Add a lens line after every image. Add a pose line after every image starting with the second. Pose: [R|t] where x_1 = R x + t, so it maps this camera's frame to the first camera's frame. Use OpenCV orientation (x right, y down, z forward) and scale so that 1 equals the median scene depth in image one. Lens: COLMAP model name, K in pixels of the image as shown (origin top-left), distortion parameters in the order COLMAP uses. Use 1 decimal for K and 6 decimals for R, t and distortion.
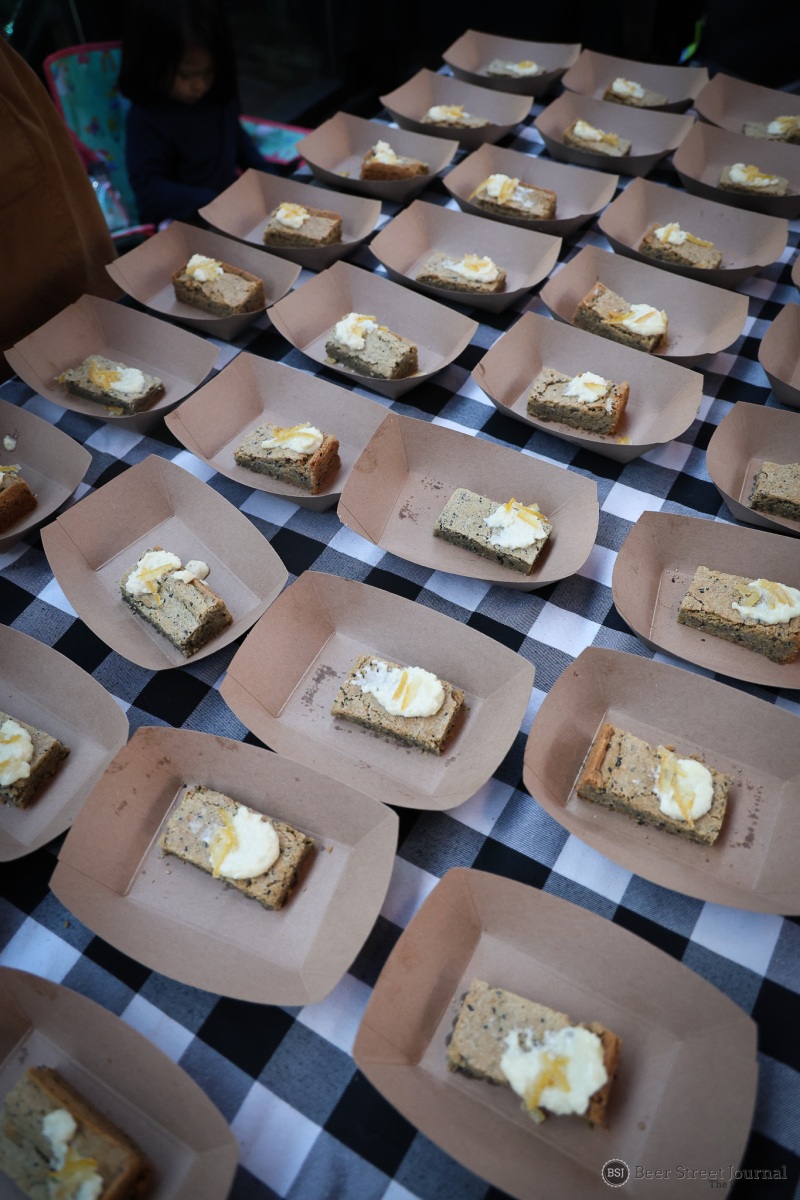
lens RADIAL K [[850.4, 0, 399.2], [0, 850.4, 605.3], [0, 0, 1]] dist [-0.079521, 0.035528]
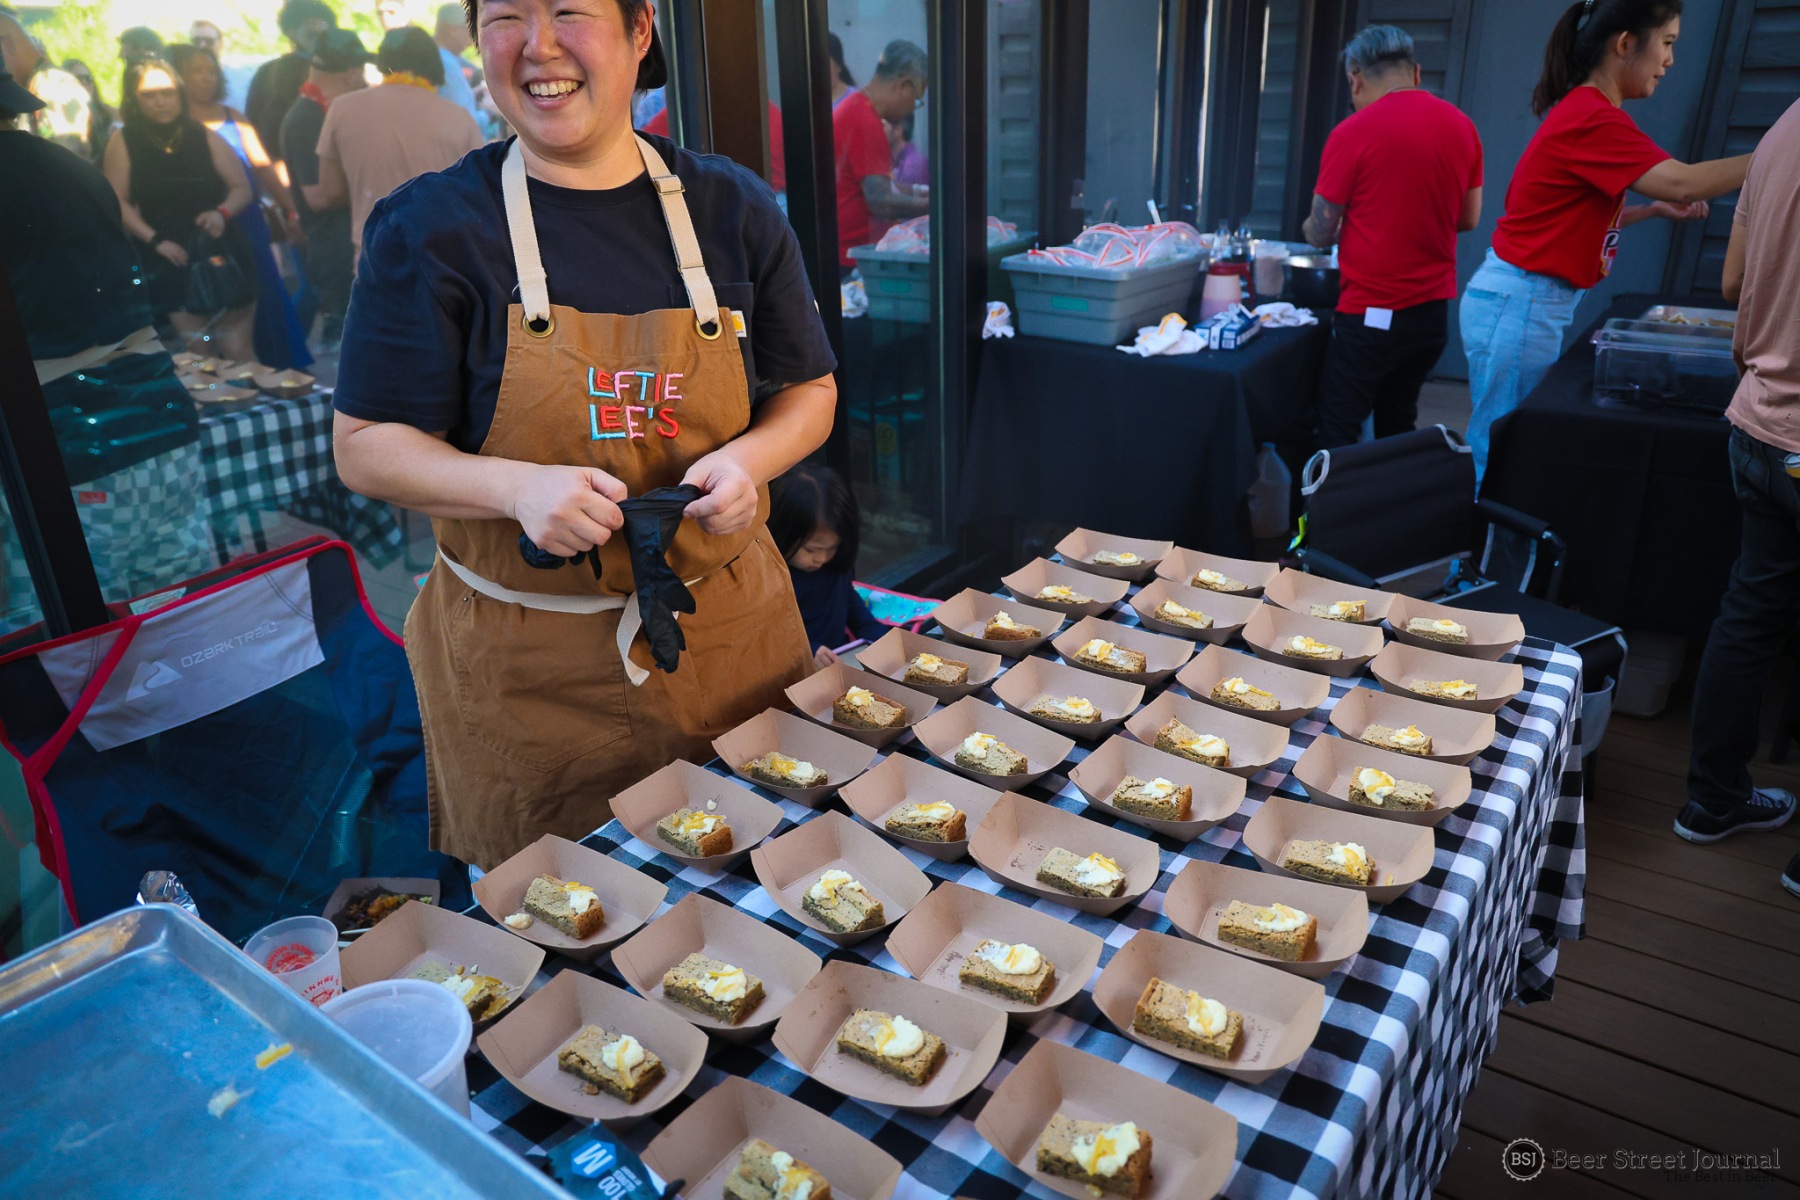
lens RADIAL K [[1275.5, 0, 900.3], [0, 1275.5, 606.2], [0, 0, 1]] dist [-0.079521, 0.035528]
pose [[0.995799, 0.035351, -0.084467, -0.015741], [-0.072074, 0.871578, -0.484931, 0.436650], [0.056477, 0.488982, 0.870464, -0.790489]]
